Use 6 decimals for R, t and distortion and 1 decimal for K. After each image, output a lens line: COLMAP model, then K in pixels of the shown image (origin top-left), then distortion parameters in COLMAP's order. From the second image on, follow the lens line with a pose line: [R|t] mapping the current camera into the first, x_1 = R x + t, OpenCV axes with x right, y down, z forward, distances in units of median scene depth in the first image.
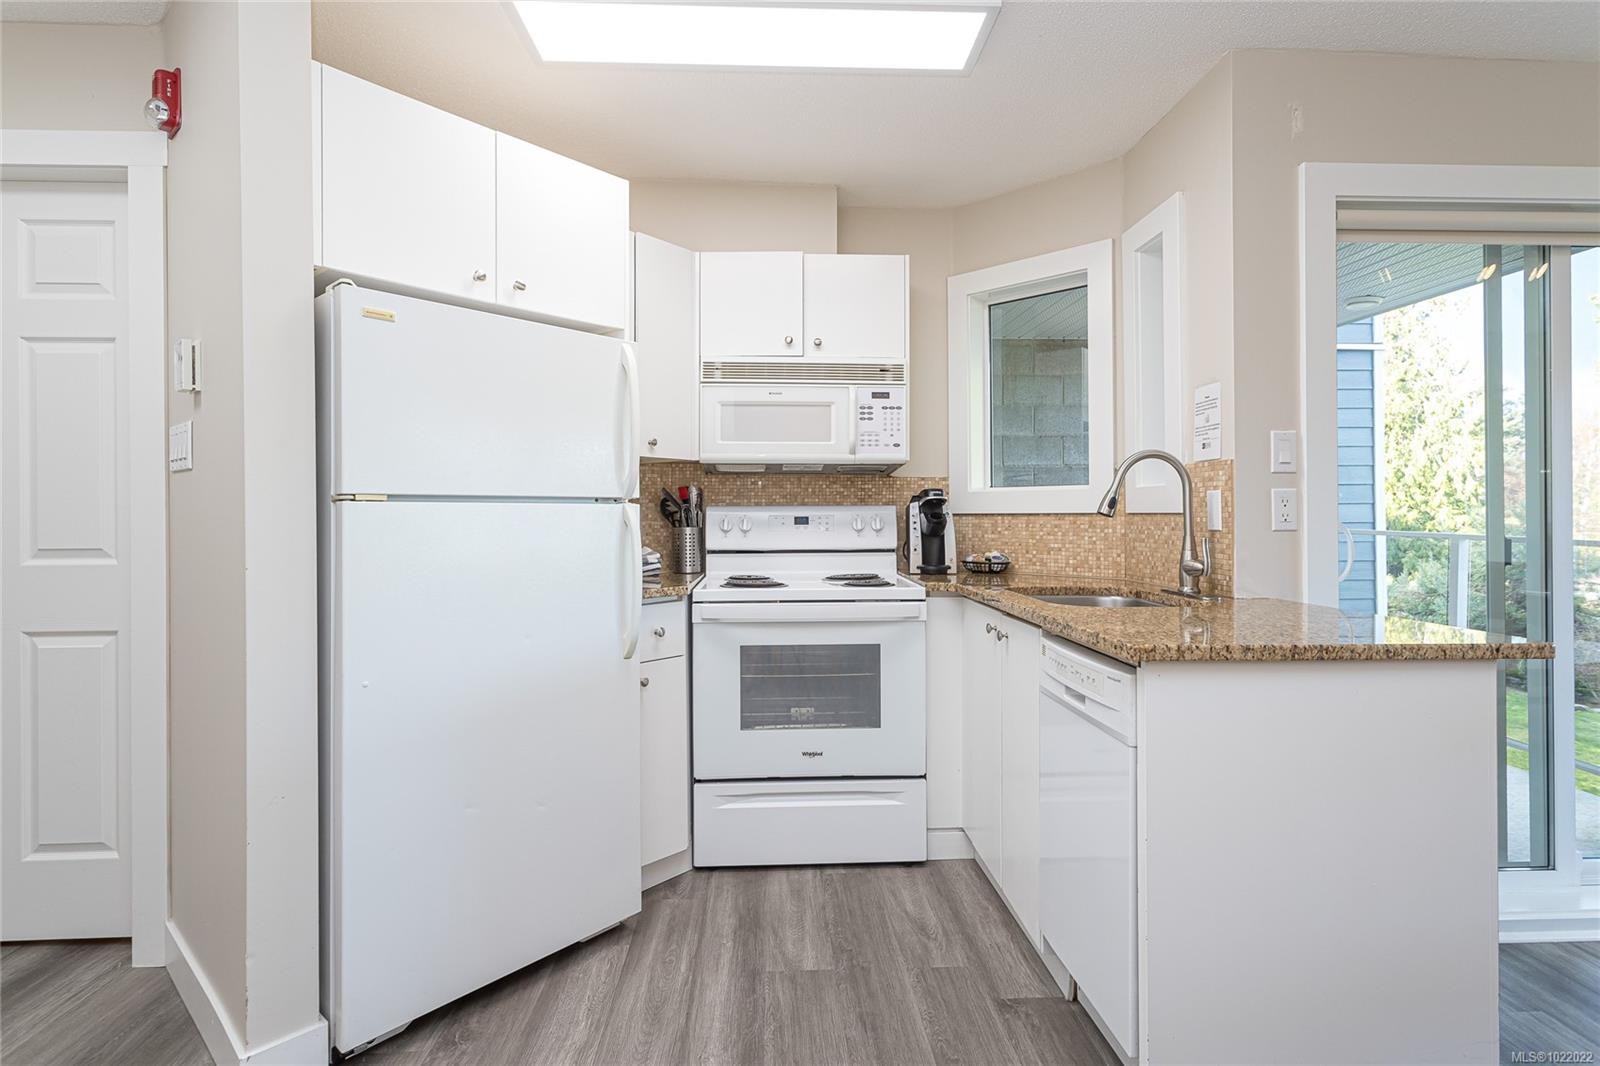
lens RADIAL K [[777.8, 0, 796.8], [0, 777.8, 516.3], [0, 0, 1]] dist [0.002007, 0.000815]
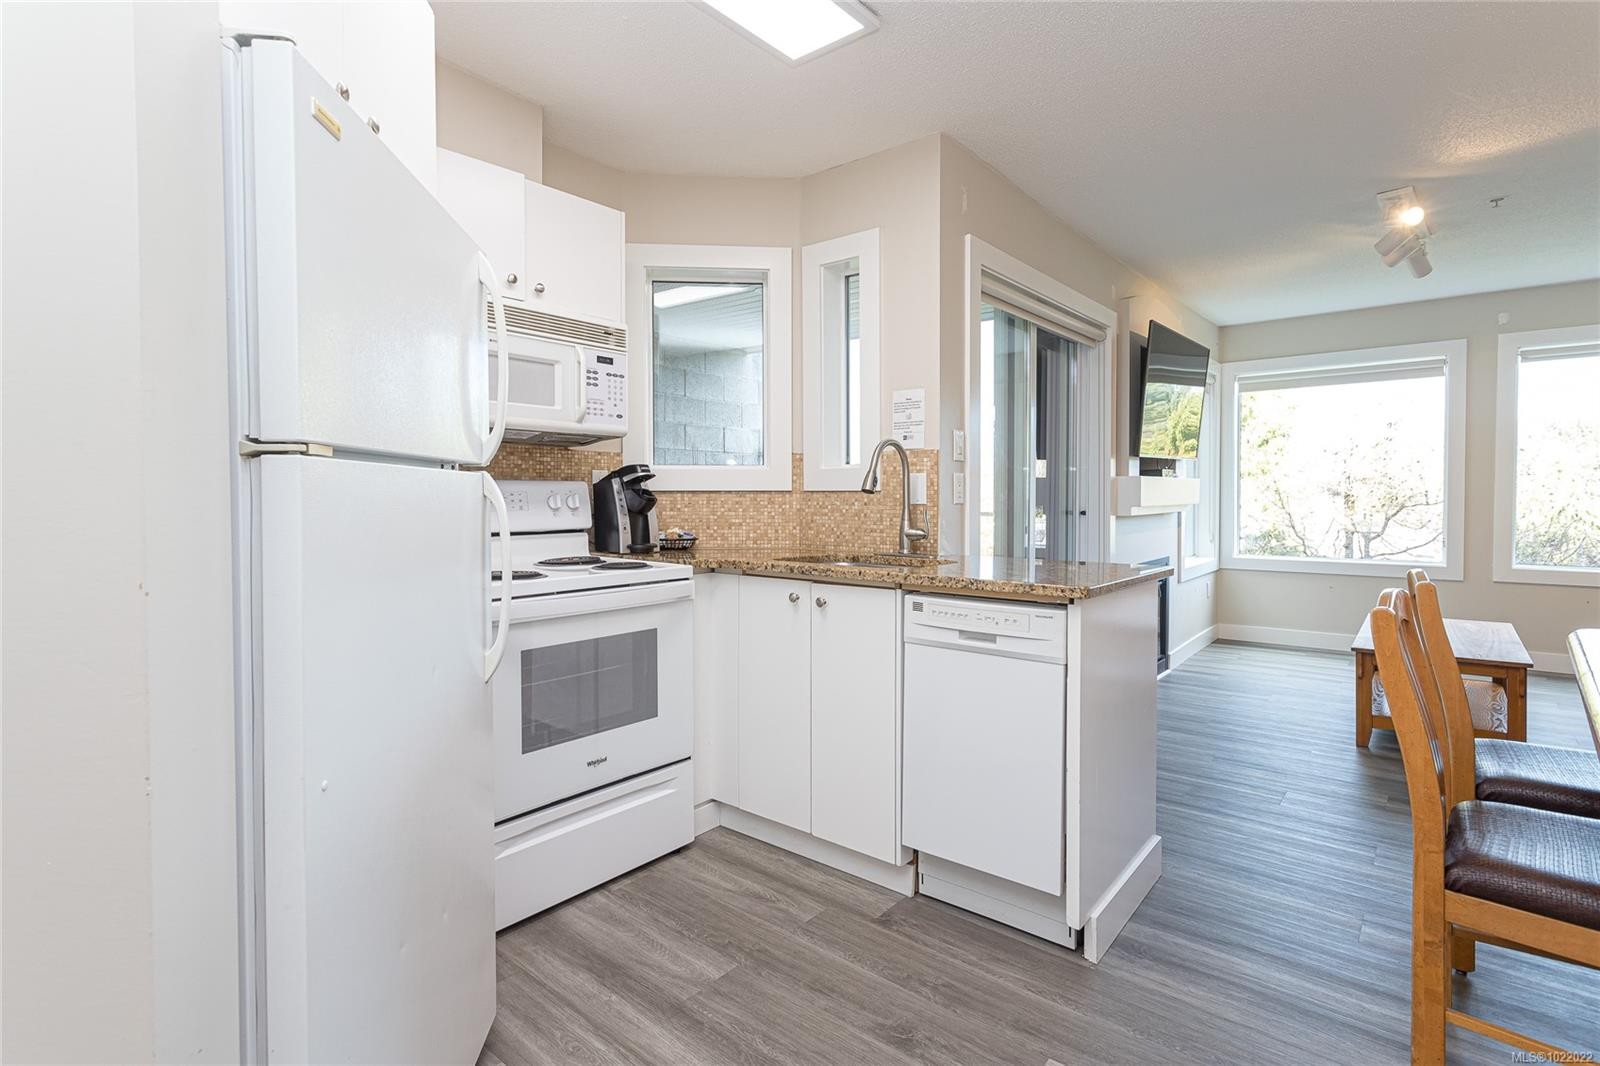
lens RADIAL K [[777.8, 0, 794.4], [0, 777.8, 516.6], [0, 0, 1]] dist [0.002007, 0.000815]
pose [[0.678657, -0.017414, 0.734249, -0.482053], [-0.000826, 0.999700, 0.024473, 0.006216], [-0.734455, -0.017215, 0.678439, 0.249540]]
